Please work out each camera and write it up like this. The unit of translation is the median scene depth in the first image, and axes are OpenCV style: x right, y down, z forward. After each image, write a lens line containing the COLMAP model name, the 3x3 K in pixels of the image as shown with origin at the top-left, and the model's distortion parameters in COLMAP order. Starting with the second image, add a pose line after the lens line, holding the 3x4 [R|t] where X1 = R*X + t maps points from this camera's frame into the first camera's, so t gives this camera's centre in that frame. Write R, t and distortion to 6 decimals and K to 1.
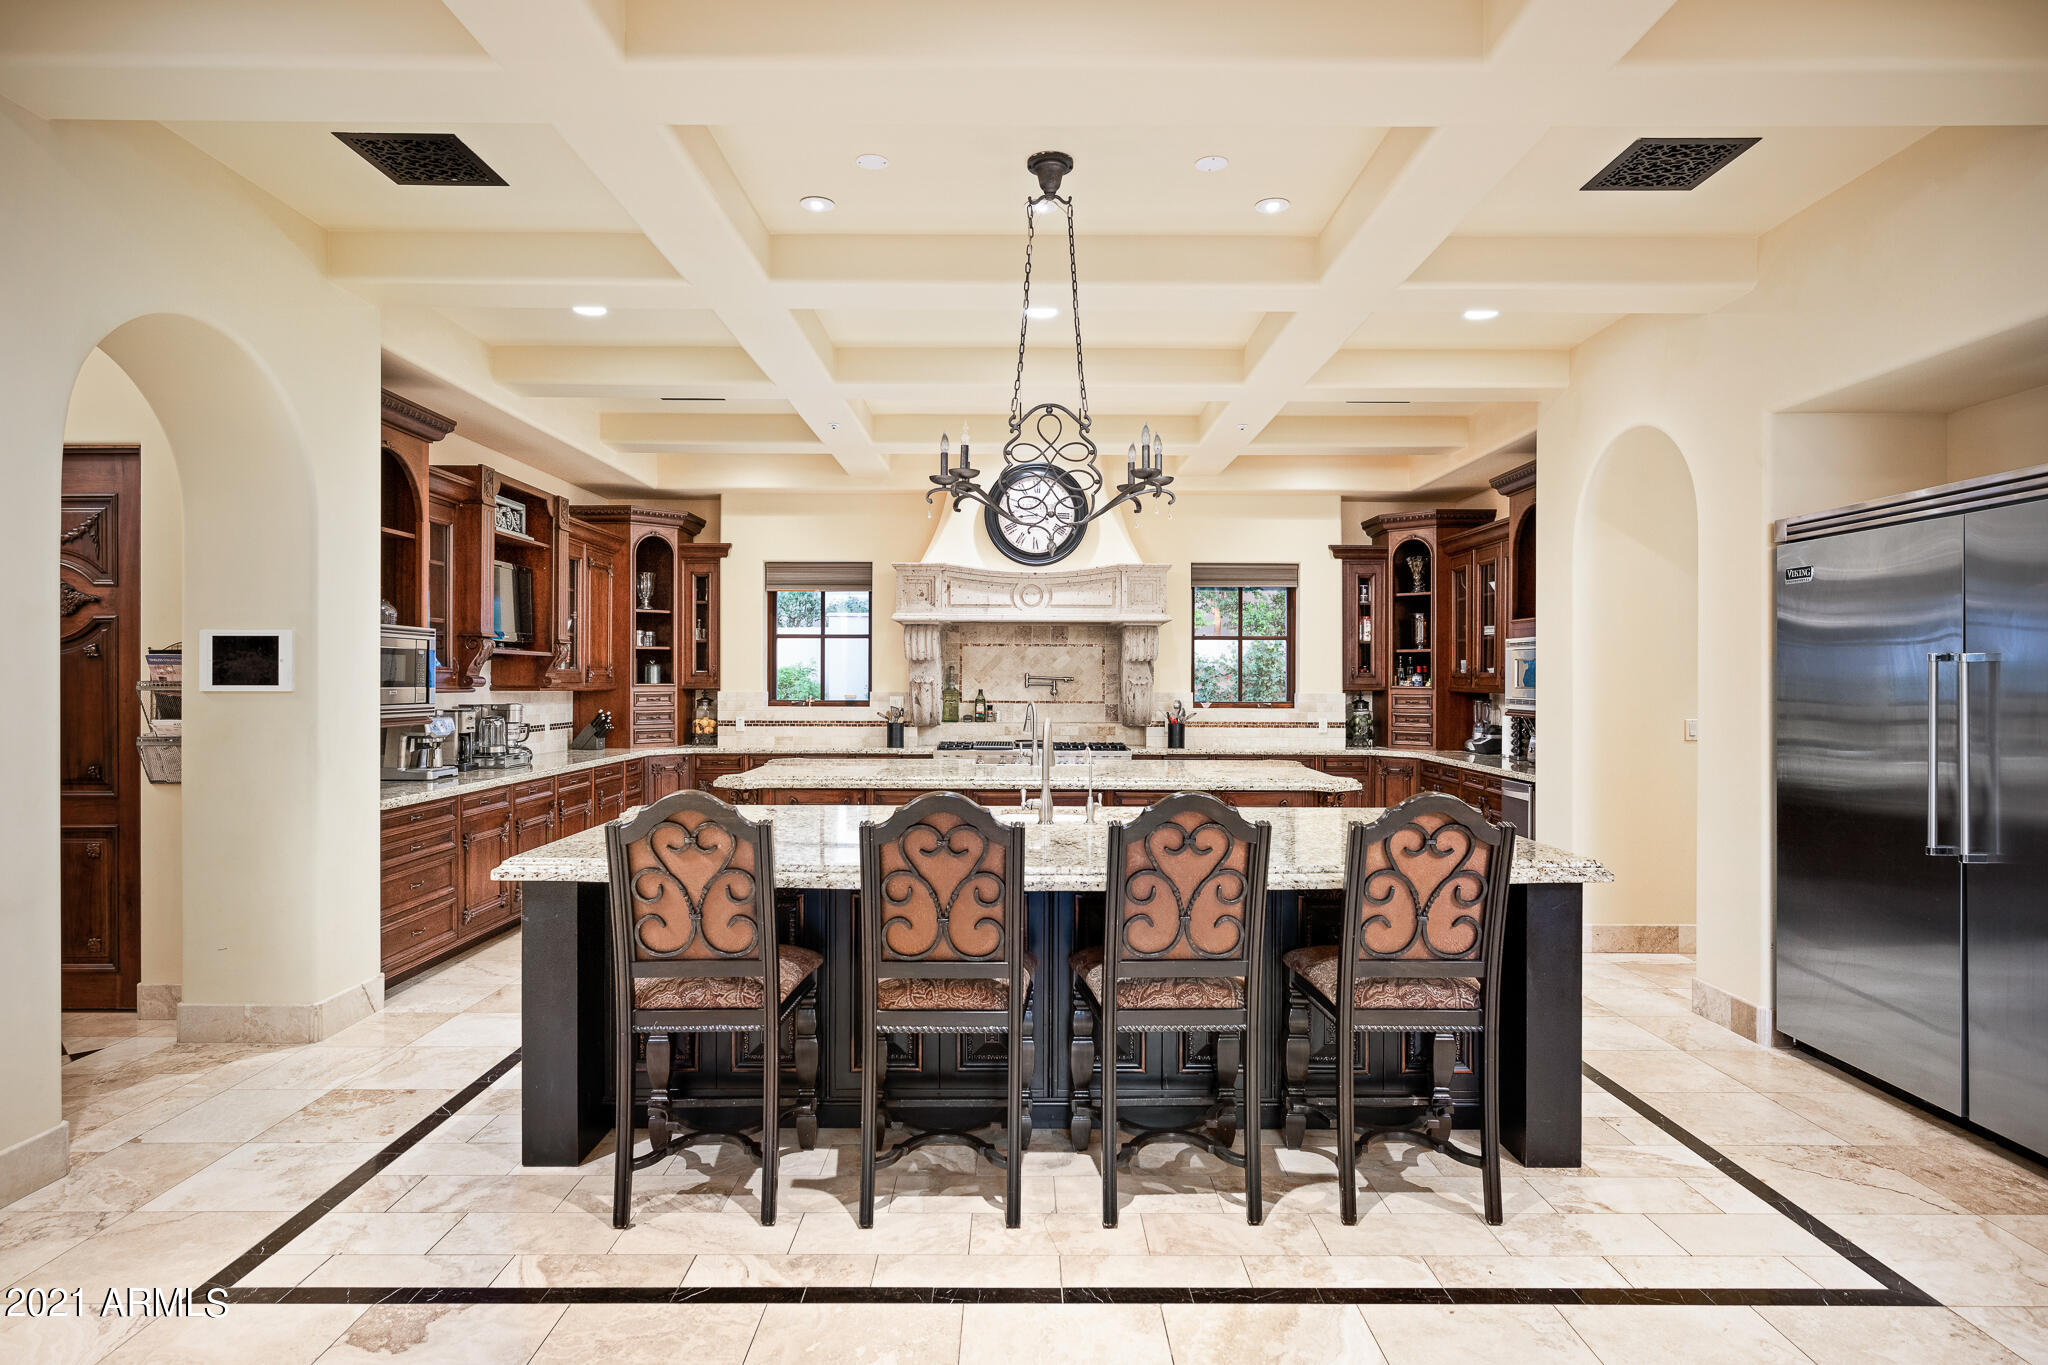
lens RADIAL K [[1142.2, 0, 1024.0], [0, 1142.2, 682.5], [0, 0, 1]] dist [-0.004050, -0.000394]
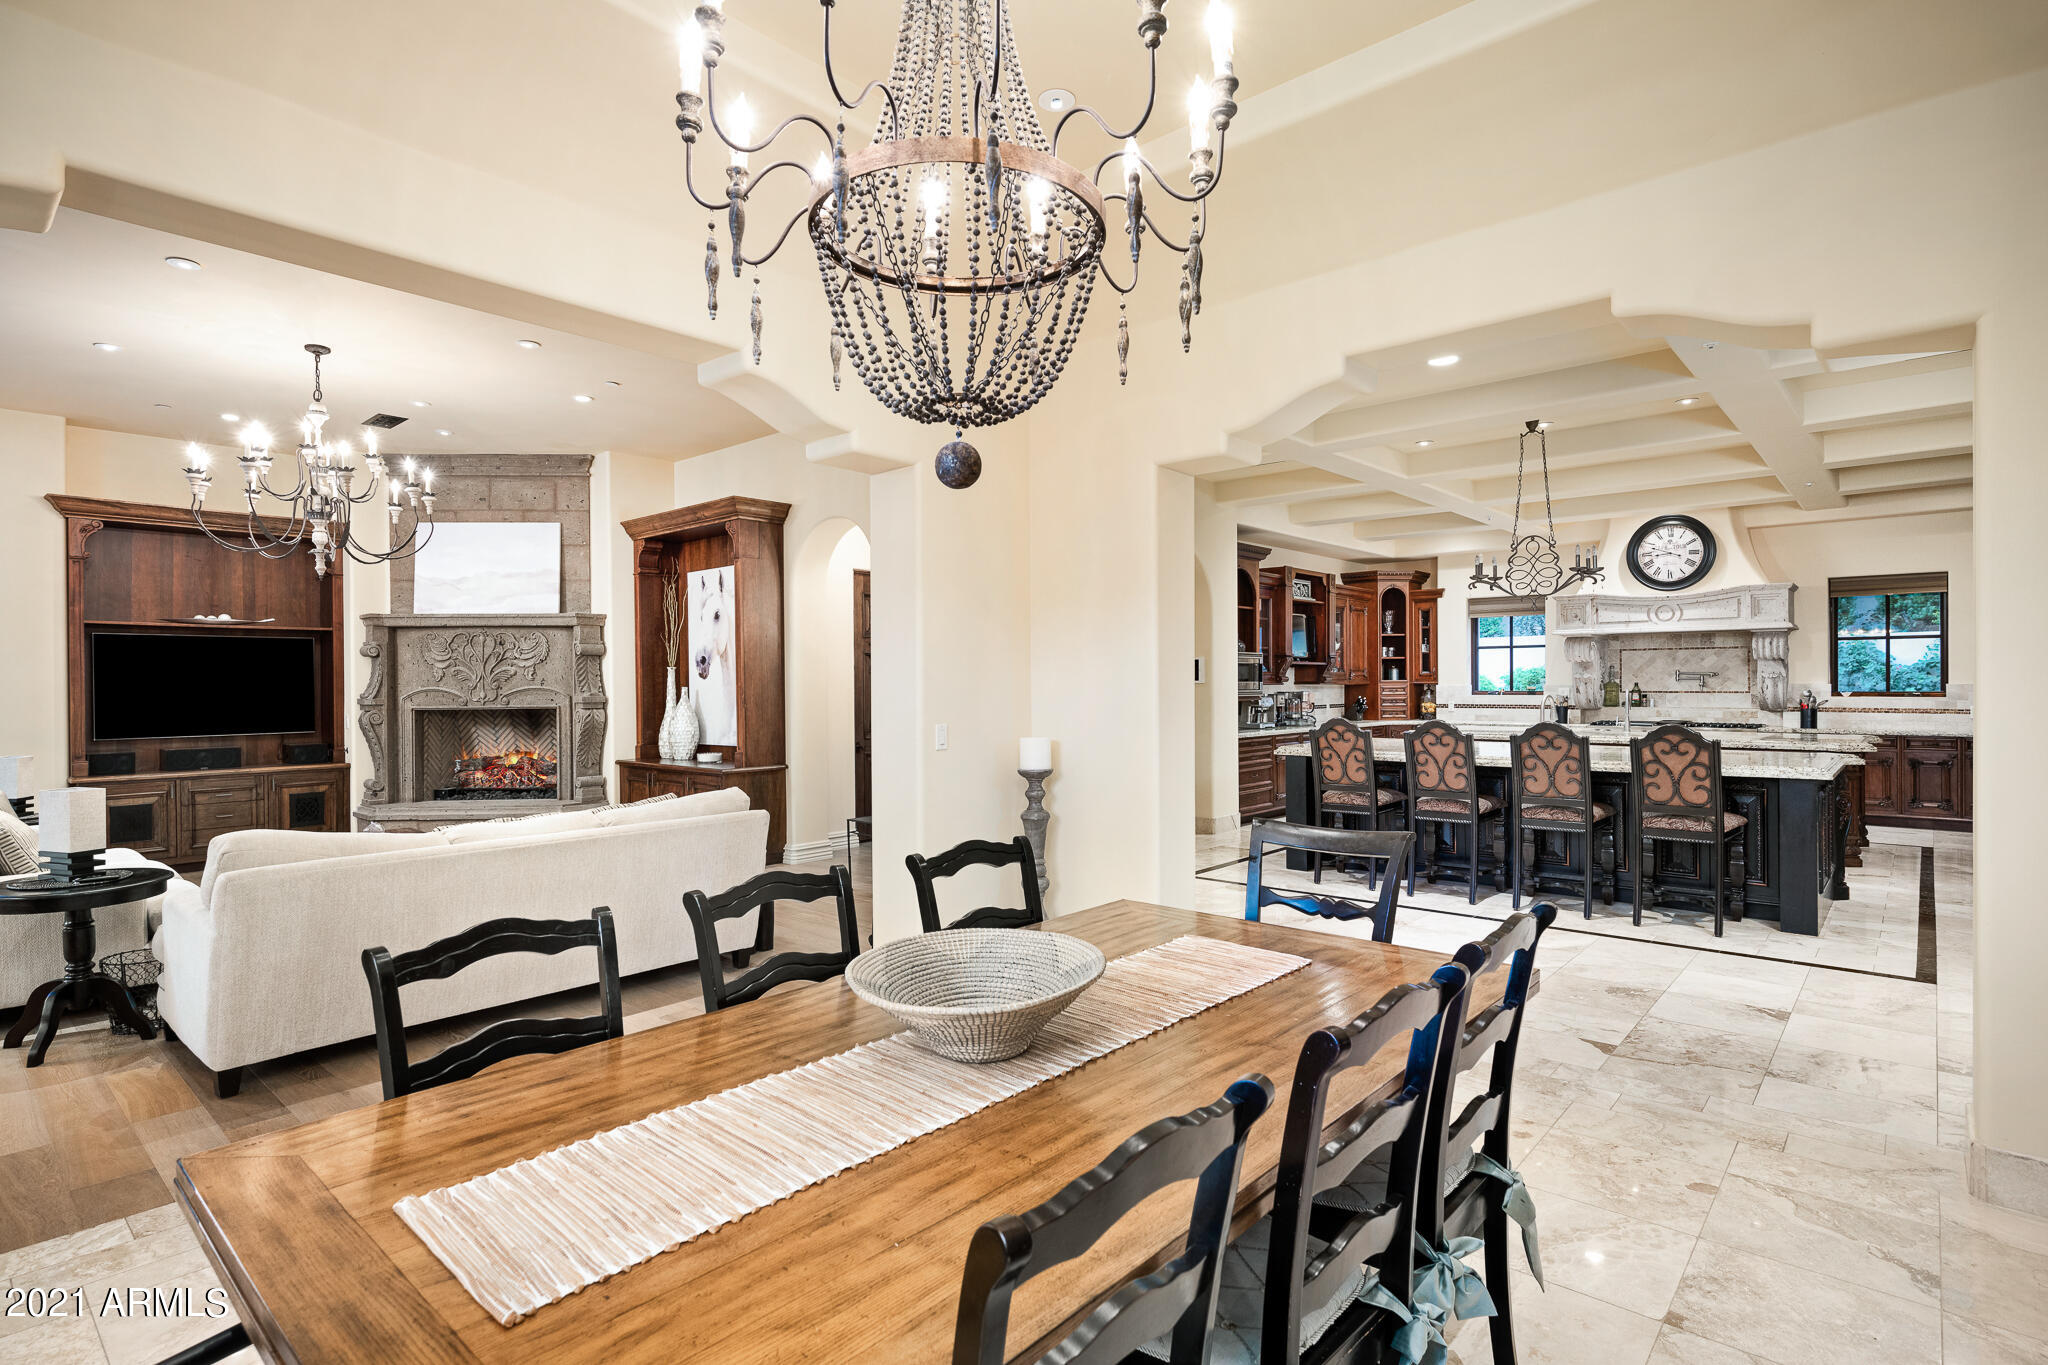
lens RADIAL K [[1006.8, 0, 1016.2], [0, 1006.8, 686.9], [0, 0, 1]] dist [-0.004730, 0.000807]
pose [[0.737499, -0.004384, -0.675334, 0.236097], [0.006355, 0.999980, 0.000449, 0.006217], [0.675318, -0.004623, 0.737512, -0.393815]]
